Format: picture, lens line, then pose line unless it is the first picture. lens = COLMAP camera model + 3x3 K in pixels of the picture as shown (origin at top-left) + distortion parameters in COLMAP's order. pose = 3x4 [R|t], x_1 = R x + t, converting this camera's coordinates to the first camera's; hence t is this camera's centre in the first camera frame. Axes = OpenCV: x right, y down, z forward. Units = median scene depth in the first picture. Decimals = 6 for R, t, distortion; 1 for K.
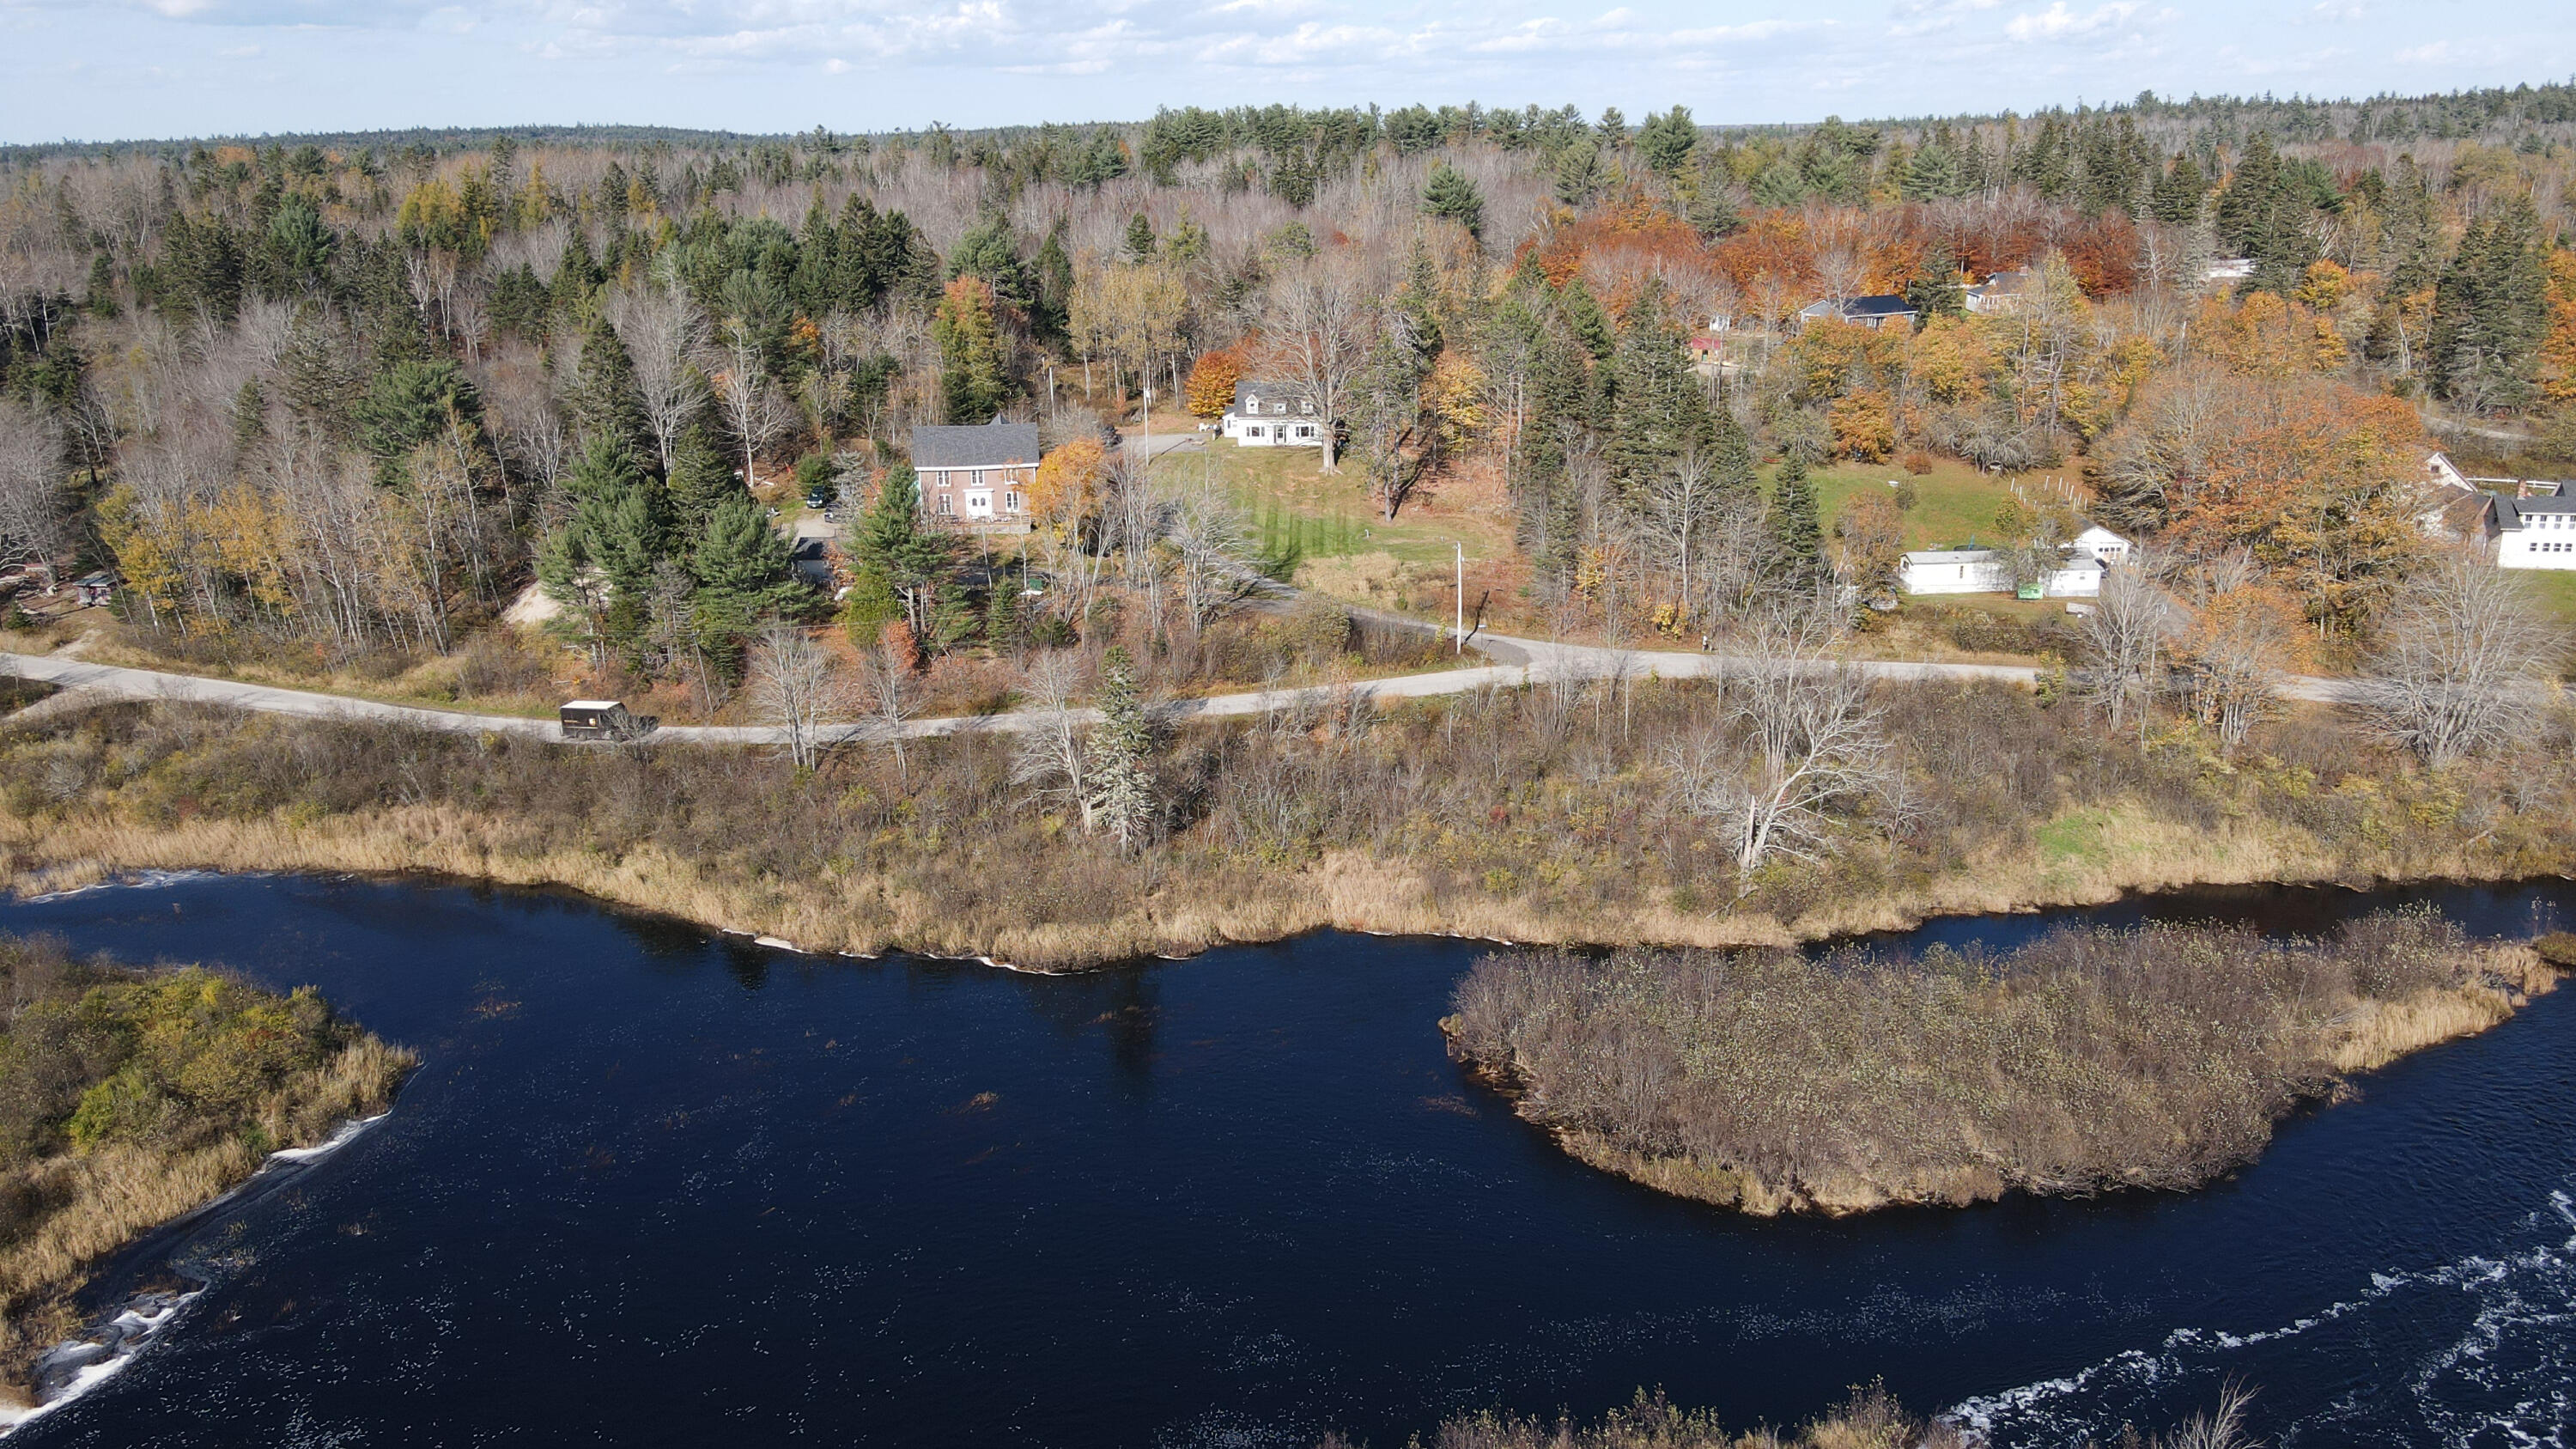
lens RADIAL K [[1888.0, 0, 1276.3], [0, 1888.0, 805.6], [0, 0, 1]] dist [-0.007263, 0.013074]
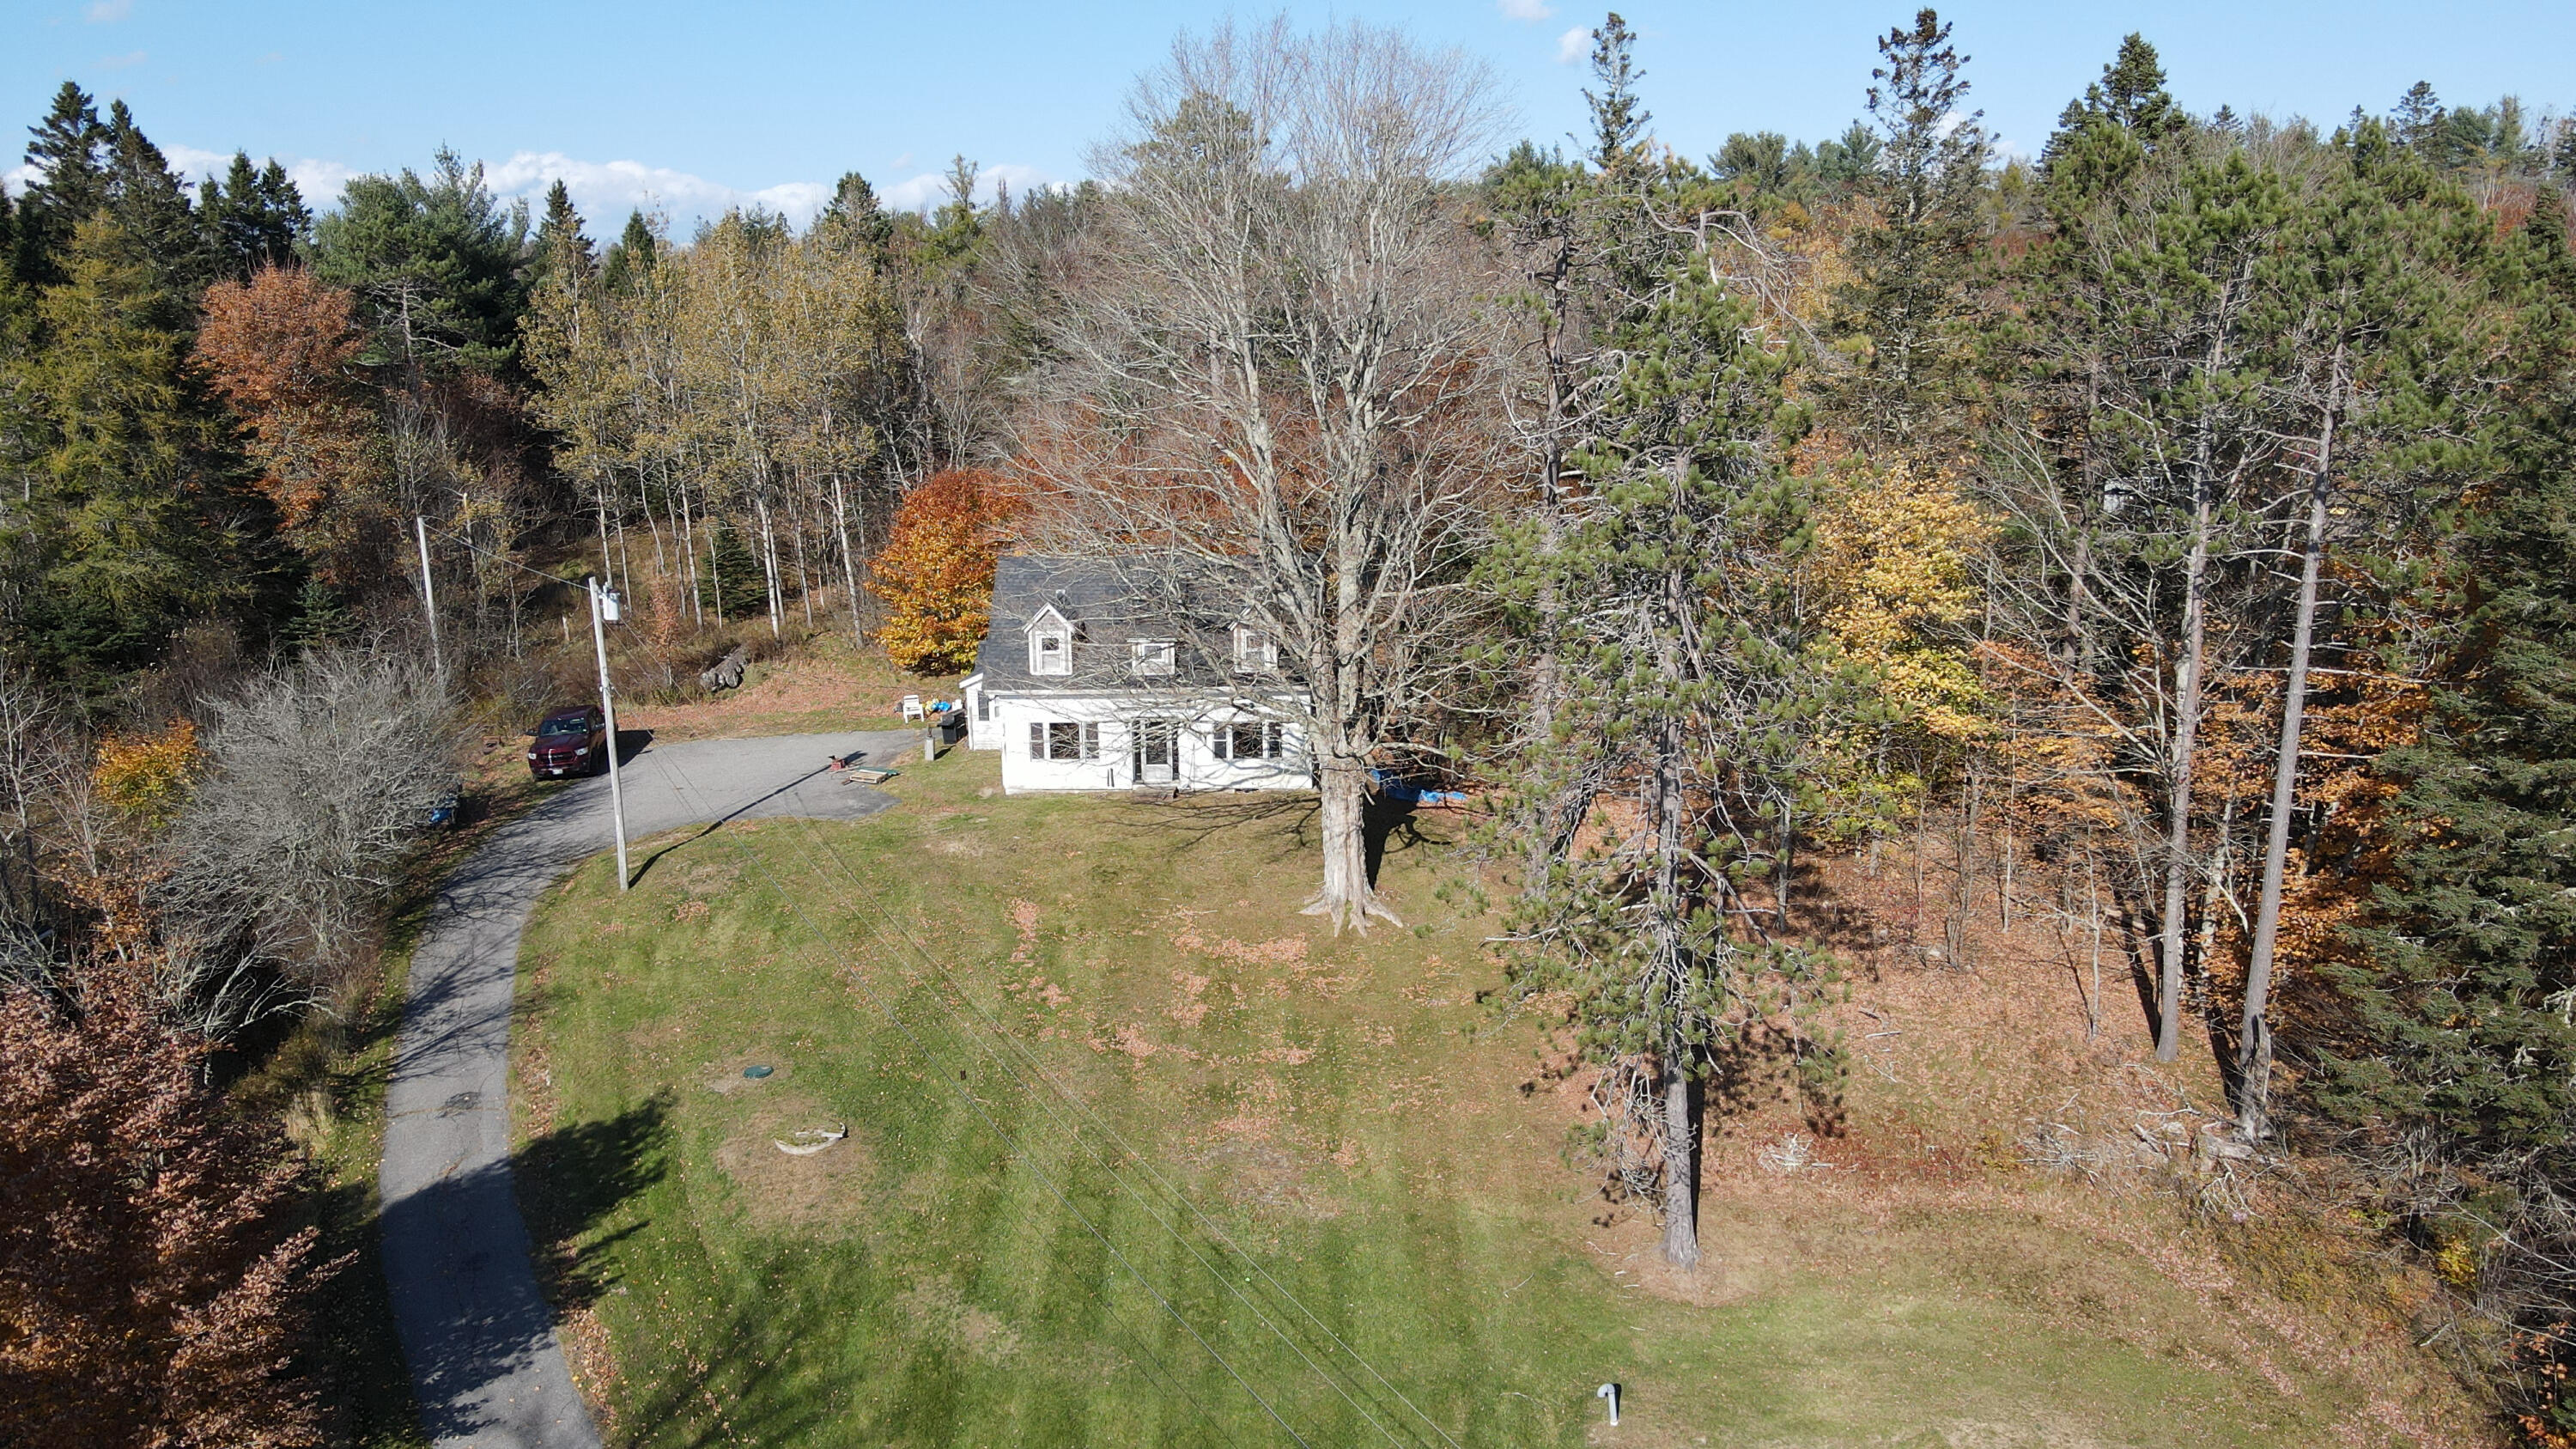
lens RADIAL K [[1888.0, 0, 1276.3], [0, 1888.0, 805.6], [0, 0, 1]] dist [-0.007263, 0.013074]
pose [[0.999664, -0.011963, 0.023013, 0.012936], [0.014053, 0.995574, -0.092929, -0.163650], [-0.021799, 0.093221, 0.995407, 0.732930]]
